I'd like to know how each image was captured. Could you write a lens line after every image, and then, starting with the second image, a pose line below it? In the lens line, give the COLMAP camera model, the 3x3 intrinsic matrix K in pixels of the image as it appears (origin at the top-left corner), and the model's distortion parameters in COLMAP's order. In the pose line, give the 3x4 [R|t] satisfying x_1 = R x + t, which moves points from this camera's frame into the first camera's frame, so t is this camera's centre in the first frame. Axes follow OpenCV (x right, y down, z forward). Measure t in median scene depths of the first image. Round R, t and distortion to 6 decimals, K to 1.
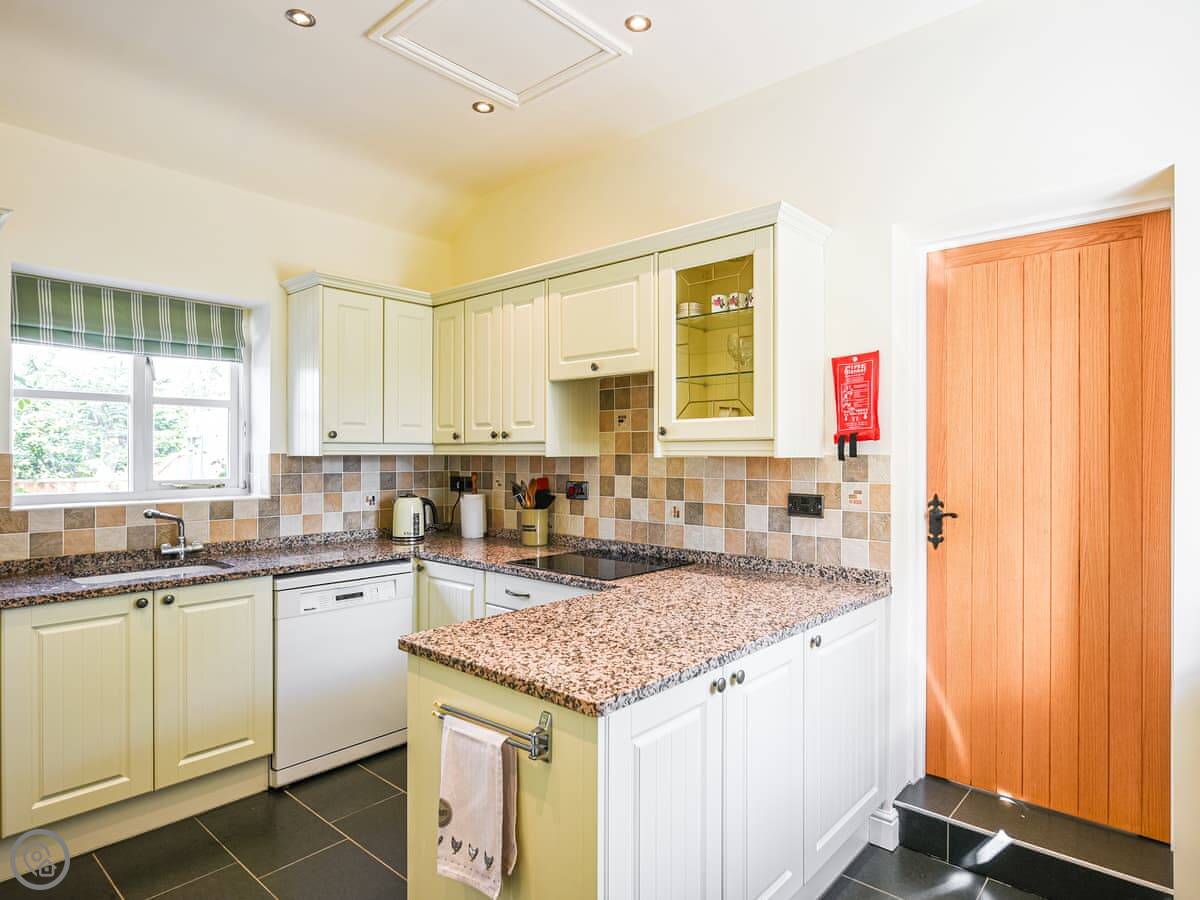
lens RADIAL K [[684.6, 0, 600.8], [0, 684.6, 450.1], [0, 0, 1]] dist [-0.000368, 0.000039]
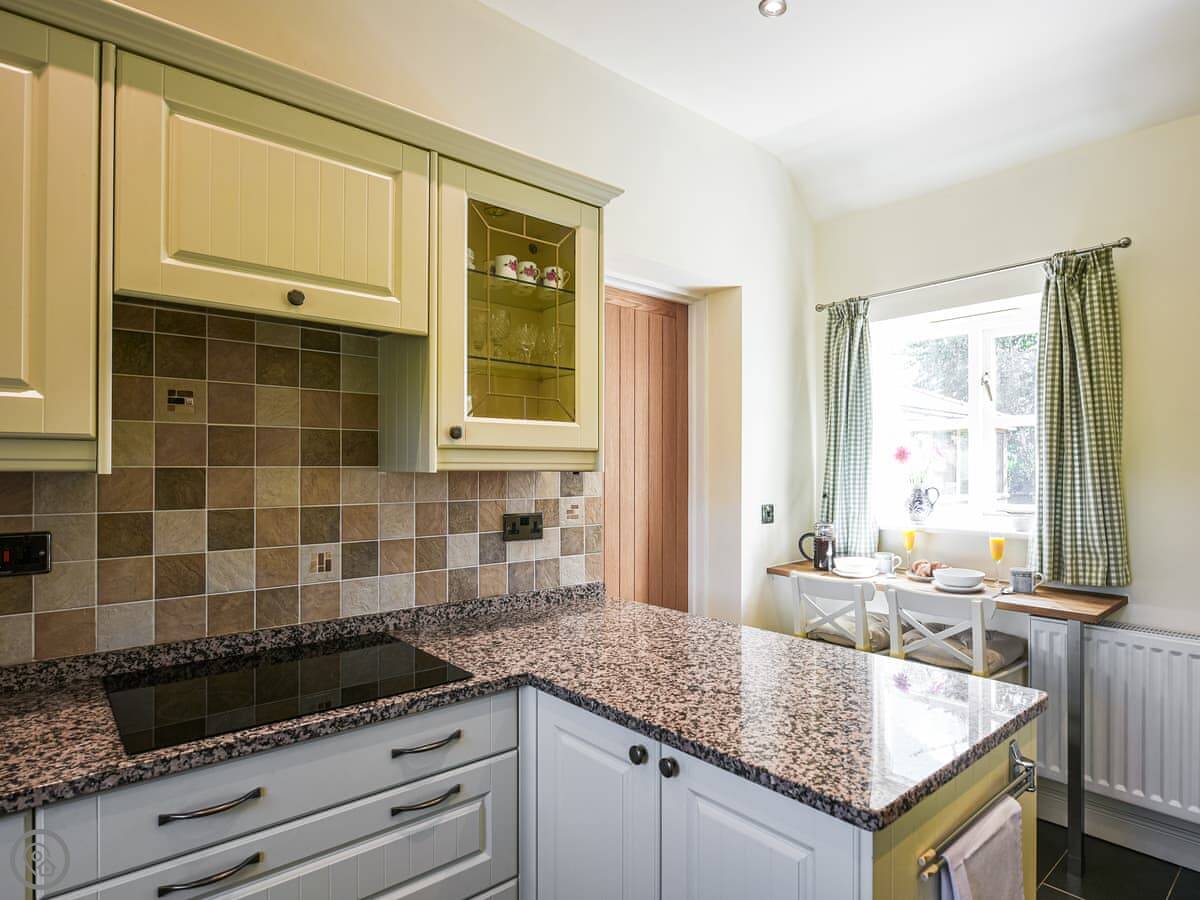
lens RADIAL K [[748.1, 0, 600.8], [0, 748.1, 462.4], [0, 0, 1]] dist [0.000275, -0.000668]
pose [[0.055484, 0.007292, 0.998433, -0.599768], [-0.006595, 0.999954, -0.006936, 0.005103], [-0.998438, -0.006200, 0.055529, 0.796446]]
